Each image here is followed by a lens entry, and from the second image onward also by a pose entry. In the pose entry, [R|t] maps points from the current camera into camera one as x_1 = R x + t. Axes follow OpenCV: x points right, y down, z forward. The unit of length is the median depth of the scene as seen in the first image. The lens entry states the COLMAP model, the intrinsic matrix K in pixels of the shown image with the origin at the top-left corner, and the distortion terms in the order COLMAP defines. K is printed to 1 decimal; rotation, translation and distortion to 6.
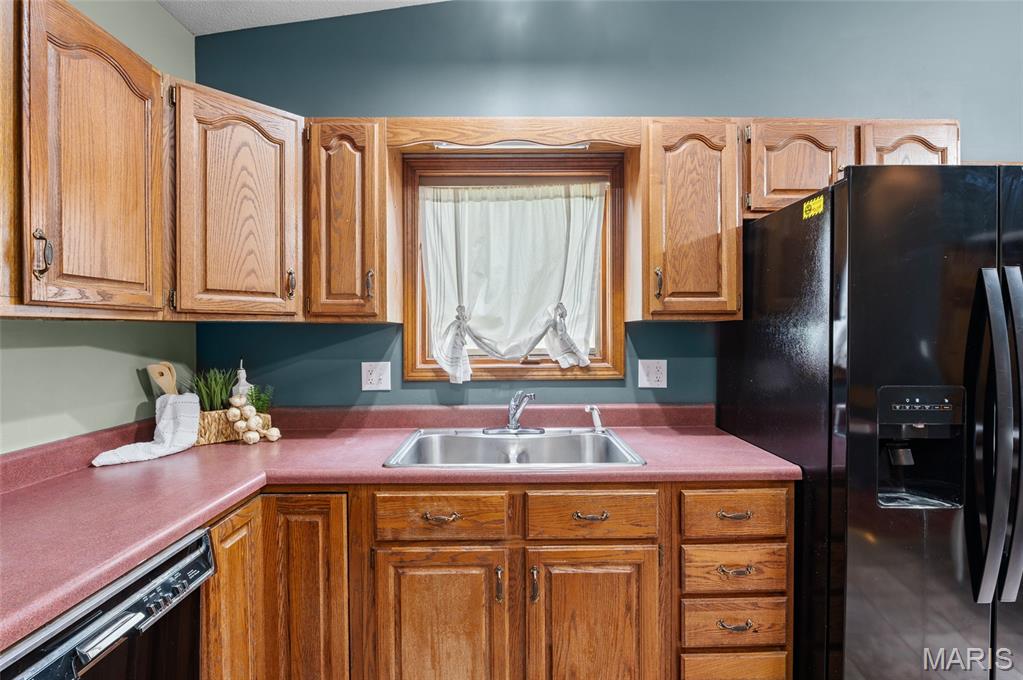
lens RADIAL K [[480.4, 0, 511.5], [0, 480.4, 334.7], [0, 0, 1]] dist [-0.000421, -0.000076]
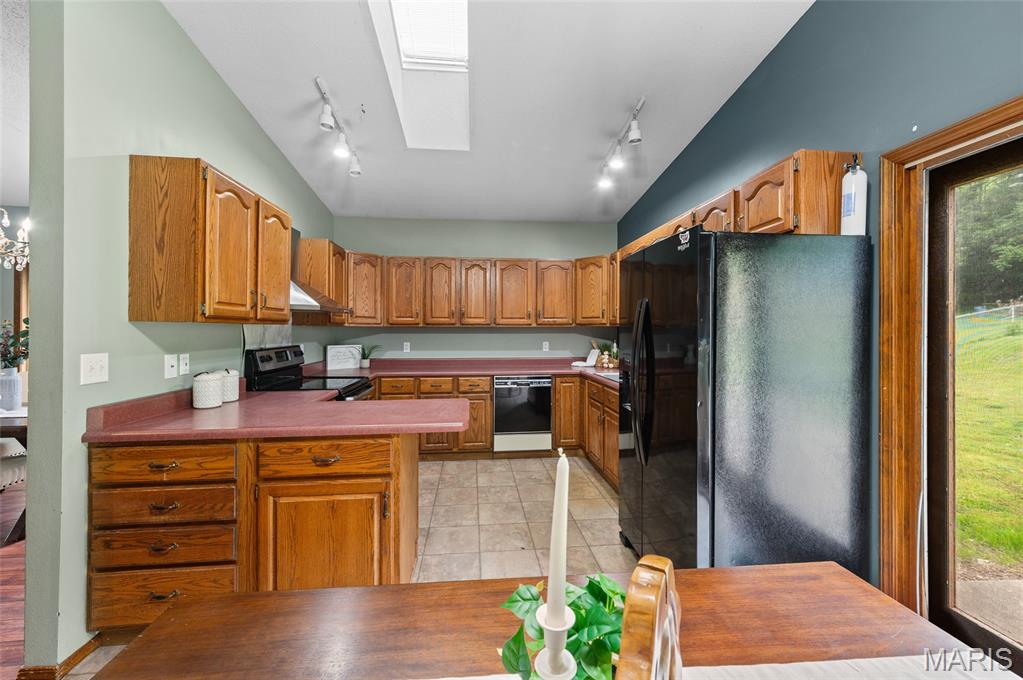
lens RADIAL K [[403.9, 0, 510.9], [0, 403.9, 329.3], [0, 0, 1]] dist [0.003891, 0.000150]
pose [[0.090606, 0.000365, -0.995887, 1.903823], [-0.007803, 0.999970, -0.000344, -0.003039], [0.995856, 0.007802, 0.090606, 0.204611]]
